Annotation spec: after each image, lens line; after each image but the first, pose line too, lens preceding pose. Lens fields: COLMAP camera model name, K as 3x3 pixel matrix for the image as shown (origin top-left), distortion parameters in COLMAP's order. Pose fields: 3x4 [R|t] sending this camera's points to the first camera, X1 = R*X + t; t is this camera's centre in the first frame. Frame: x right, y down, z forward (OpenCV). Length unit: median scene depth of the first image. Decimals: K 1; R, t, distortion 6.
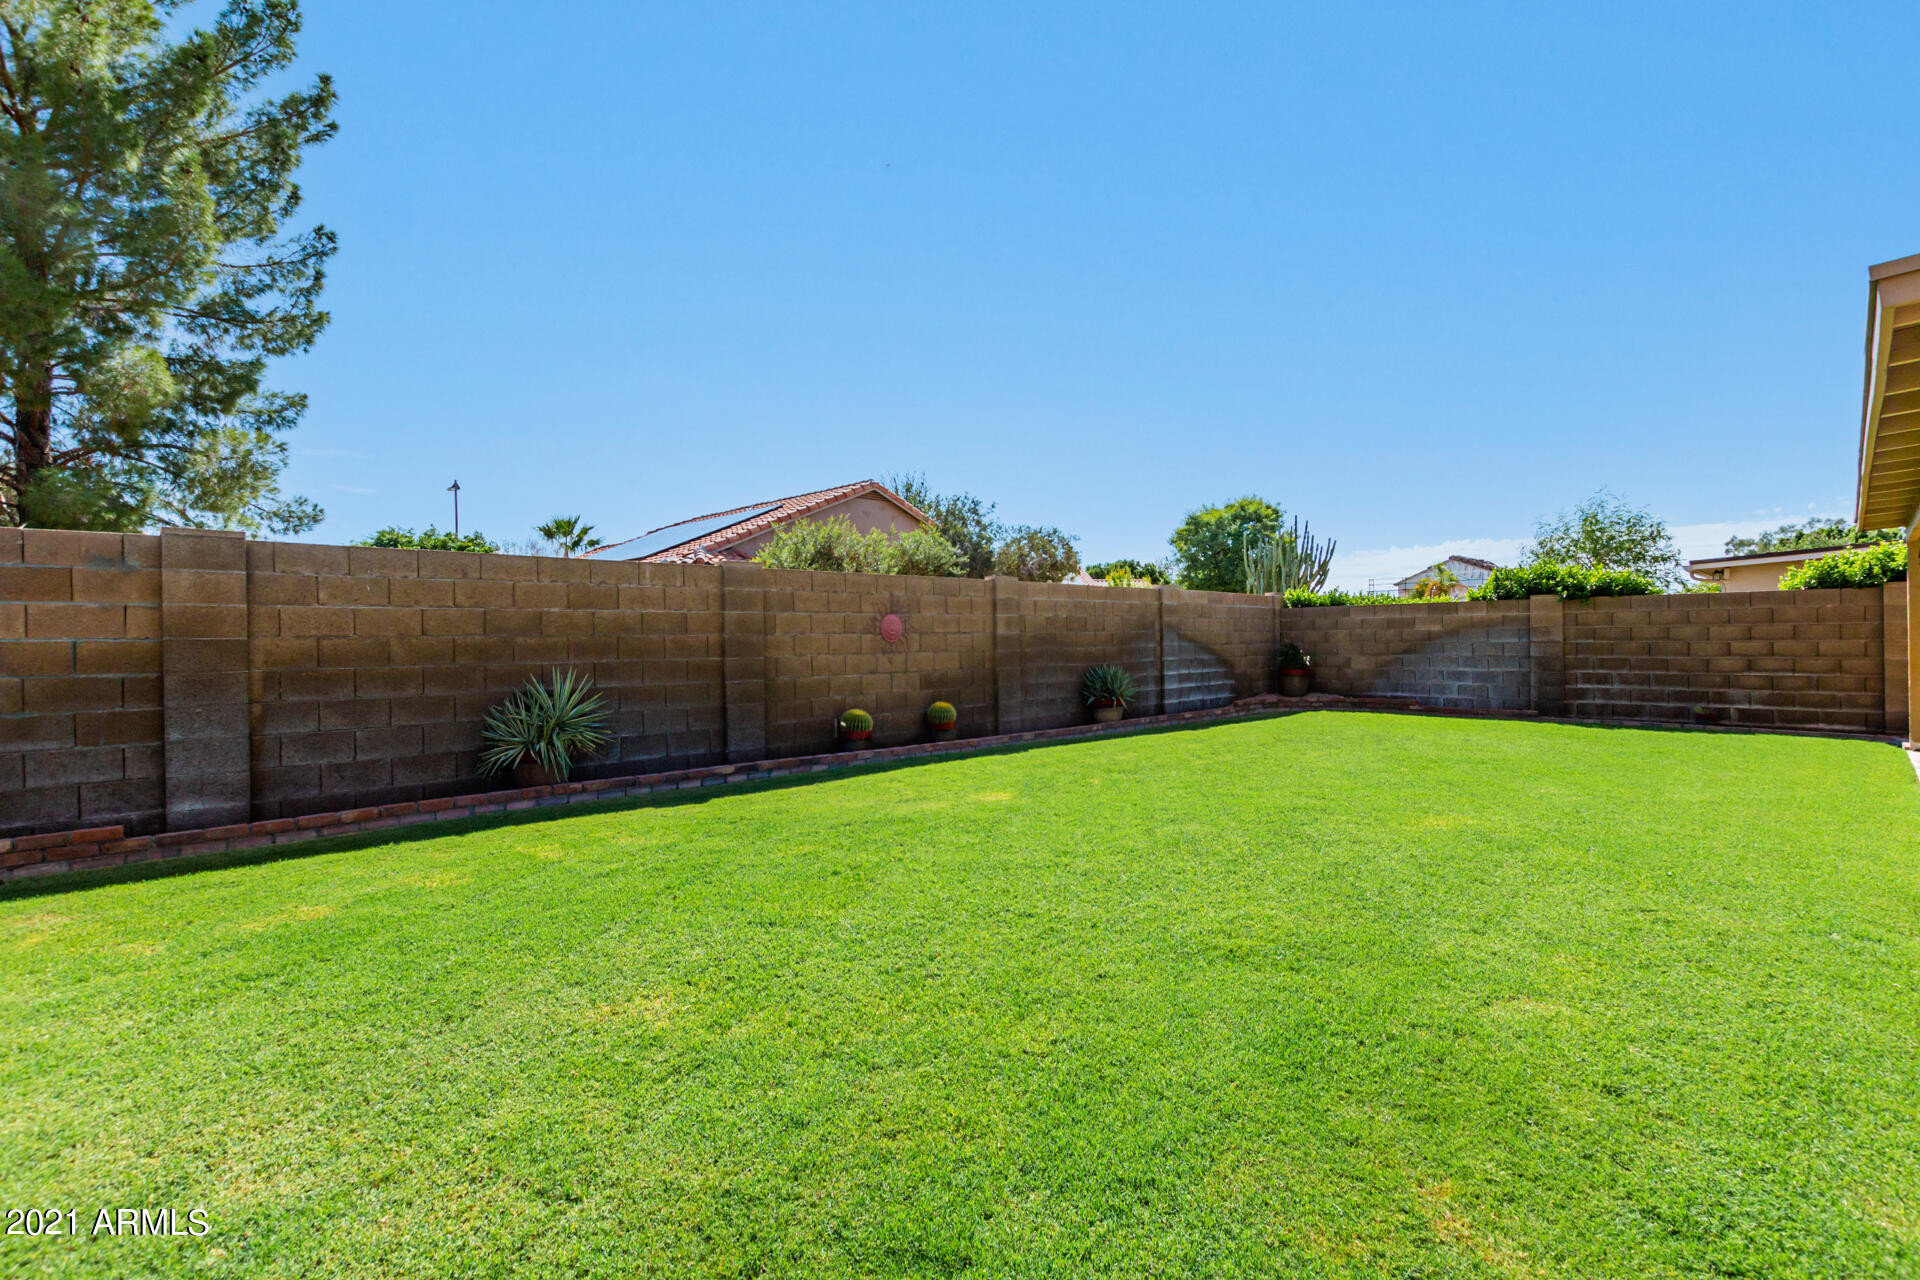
lens RADIAL K [[897.9, 0, 966.1], [0, 897.9, 638.3], [0, 0, 1]] dist [0.007347, -0.001242]
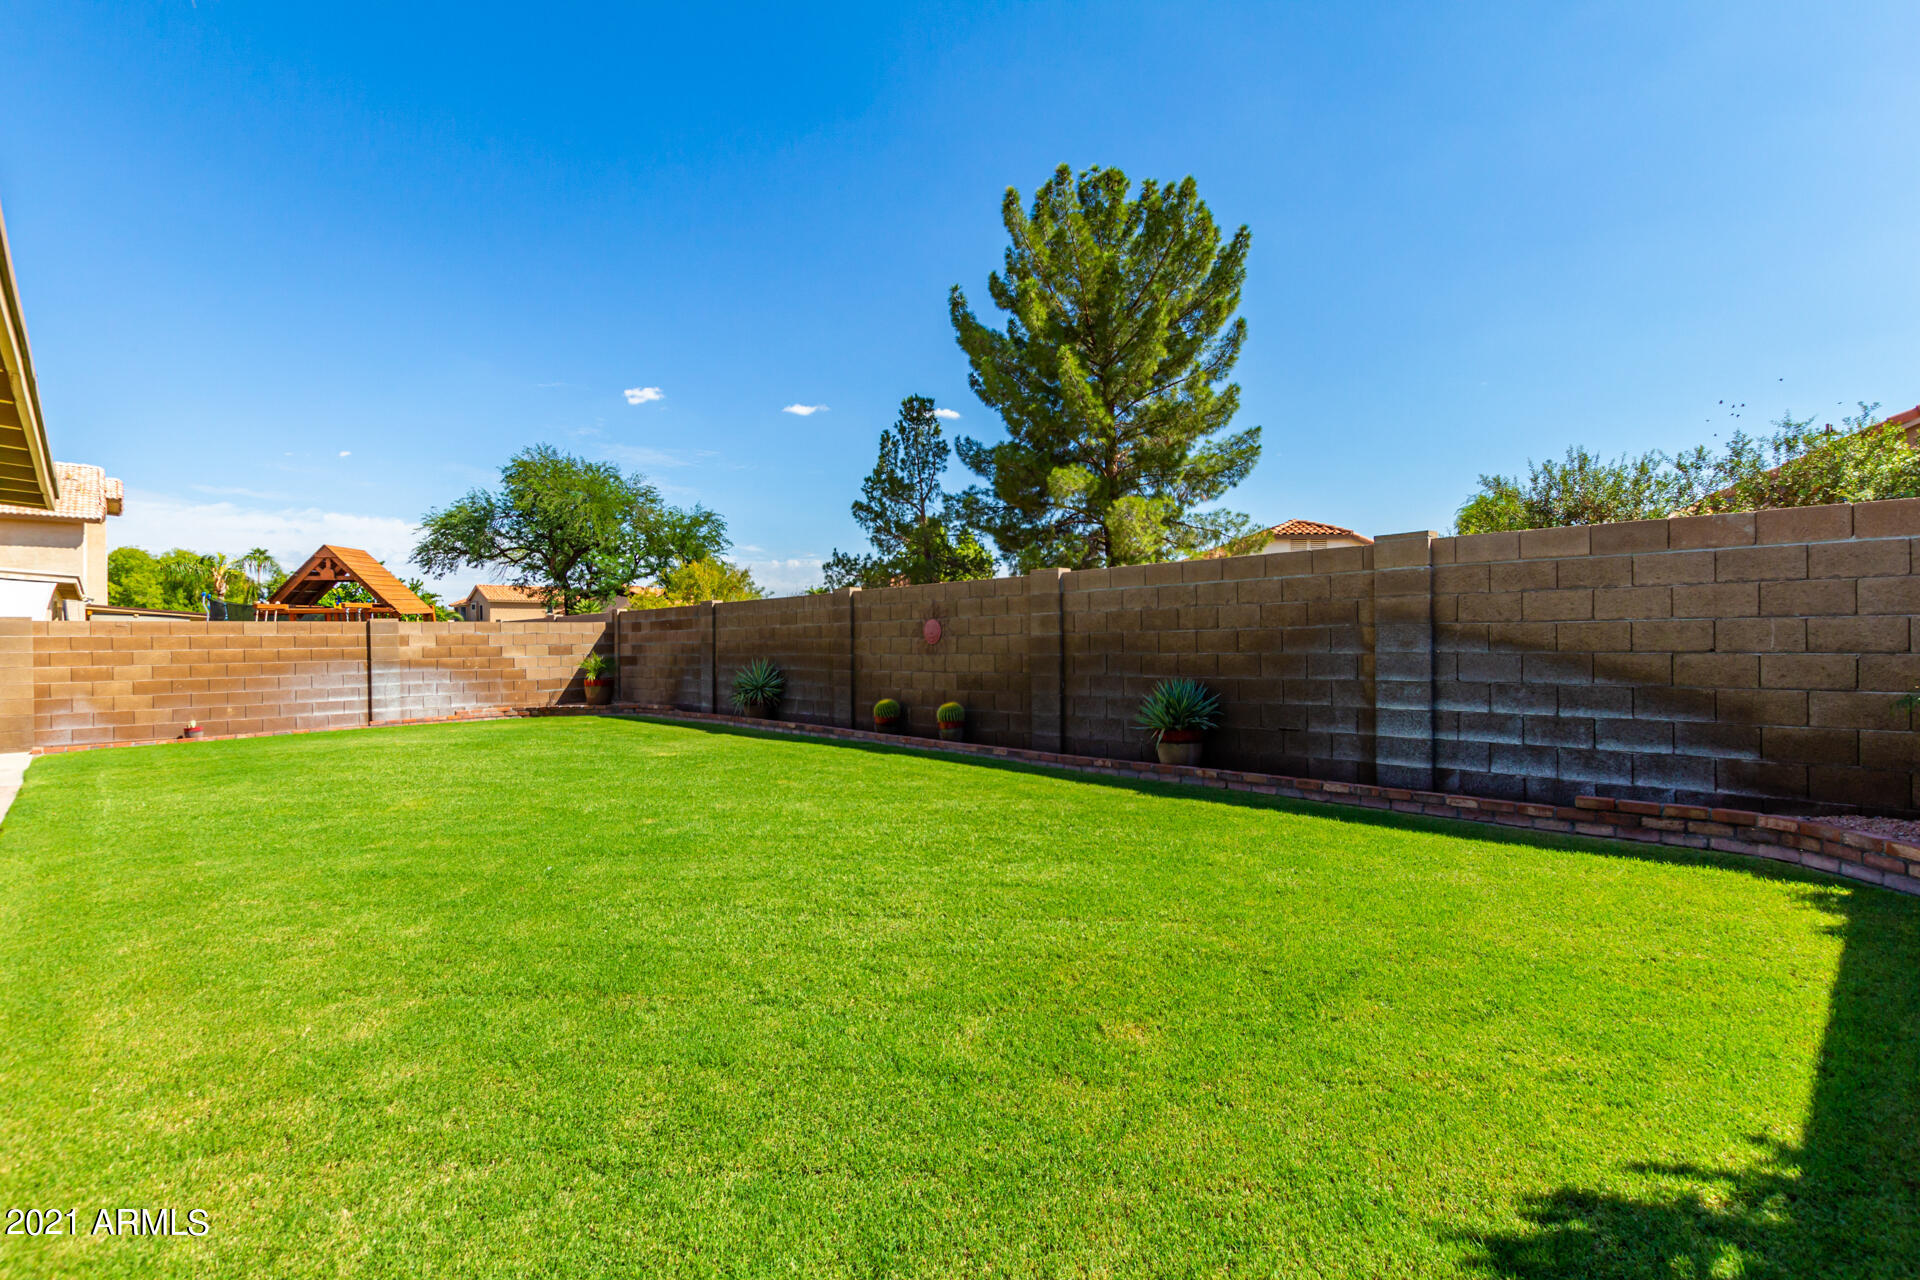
lens RADIAL K [[897.9, 0, 948.0], [0, 897.9, 634.0], [0, 0, 1]] dist [0.007347, -0.001242]
pose [[-0.038574, 0.003676, -0.999249, 0.771124], [0.016828, 0.999854, 0.003029, -0.008618], [0.999114, -0.016699, -0.038630, 0.795538]]
